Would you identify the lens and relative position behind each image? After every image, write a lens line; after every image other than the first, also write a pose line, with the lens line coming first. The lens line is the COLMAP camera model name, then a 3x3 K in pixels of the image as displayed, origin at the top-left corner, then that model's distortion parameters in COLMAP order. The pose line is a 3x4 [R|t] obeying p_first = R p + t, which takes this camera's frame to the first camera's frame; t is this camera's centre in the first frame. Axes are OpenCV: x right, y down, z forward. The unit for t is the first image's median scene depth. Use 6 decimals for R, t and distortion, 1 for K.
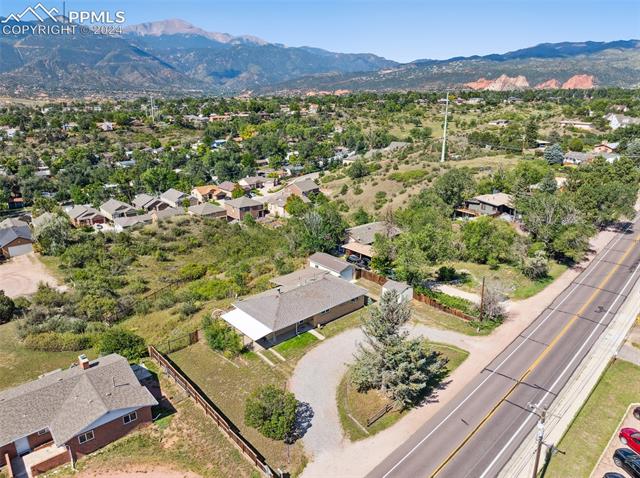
lens RADIAL K [[449.7, 0, 320.0], [0, 449.7, 239.0], [0, 0, 1]] dist [-0.044256, 0.008913]
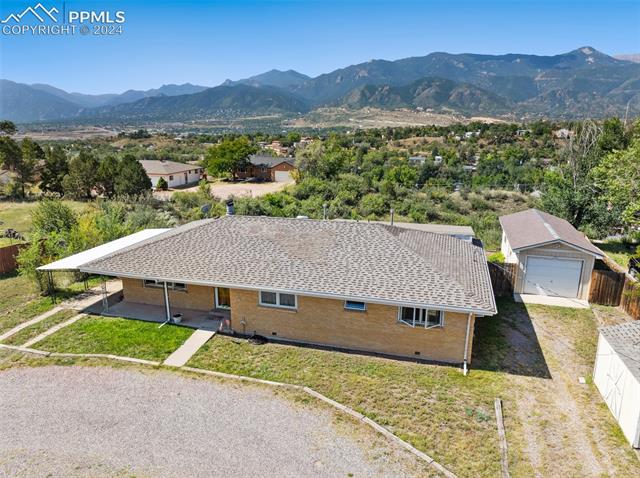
lens RADIAL K [[449.7, 0, 320.0], [0, 449.7, 239.0], [0, 0, 1]] dist [-0.044256, 0.008913]
pose [[0.537208, 0.212656, -0.816202, 0.077558], [-0.263349, 0.961606, 0.077209, 0.027678], [0.801284, 0.173469, 0.572585, 0.253072]]
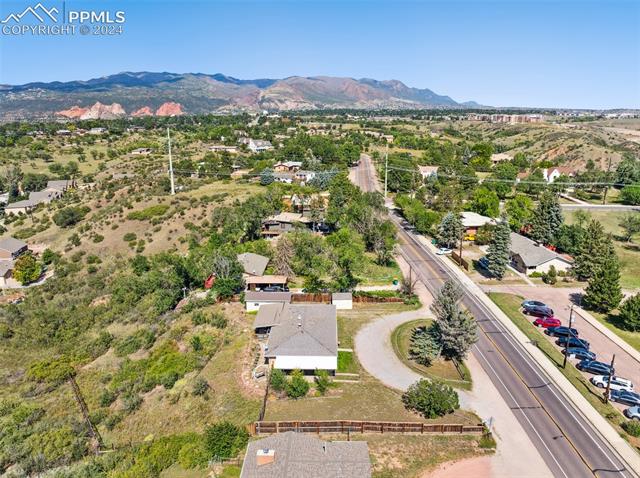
lens RADIAL K [[458.0, 0, 320.0], [0, 458.0, 239.0], [0, 0, 1]] dist [-0.041437, 0.000245]
pose [[0.675204, -0.188915, 0.713029, -0.234652], [0.231621, 0.972055, 0.038209, -0.033797], [-0.700322, 0.139353, 0.700093, 0.055443]]
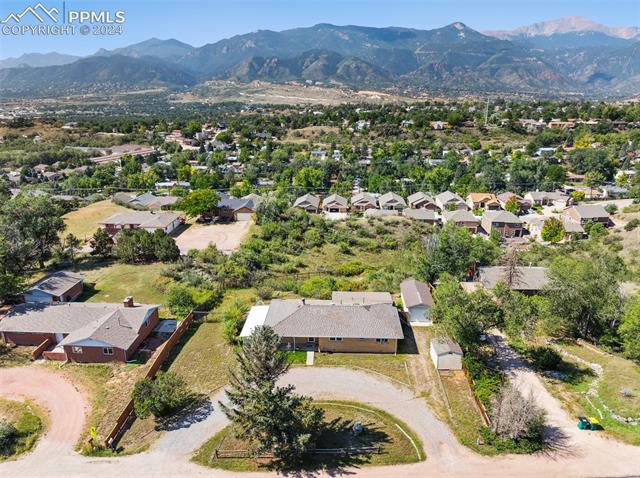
lens RADIAL K [[449.7, 0, 320.0], [0, 449.7, 239.0], [0, 0, 1]] dist [-0.044256, 0.008913]
pose [[0.719567, 0.214511, -0.660461, 0.162088], [-0.216436, 0.972996, 0.080213, -0.029950], [0.659833, 0.085229, 0.746563, 0.086034]]
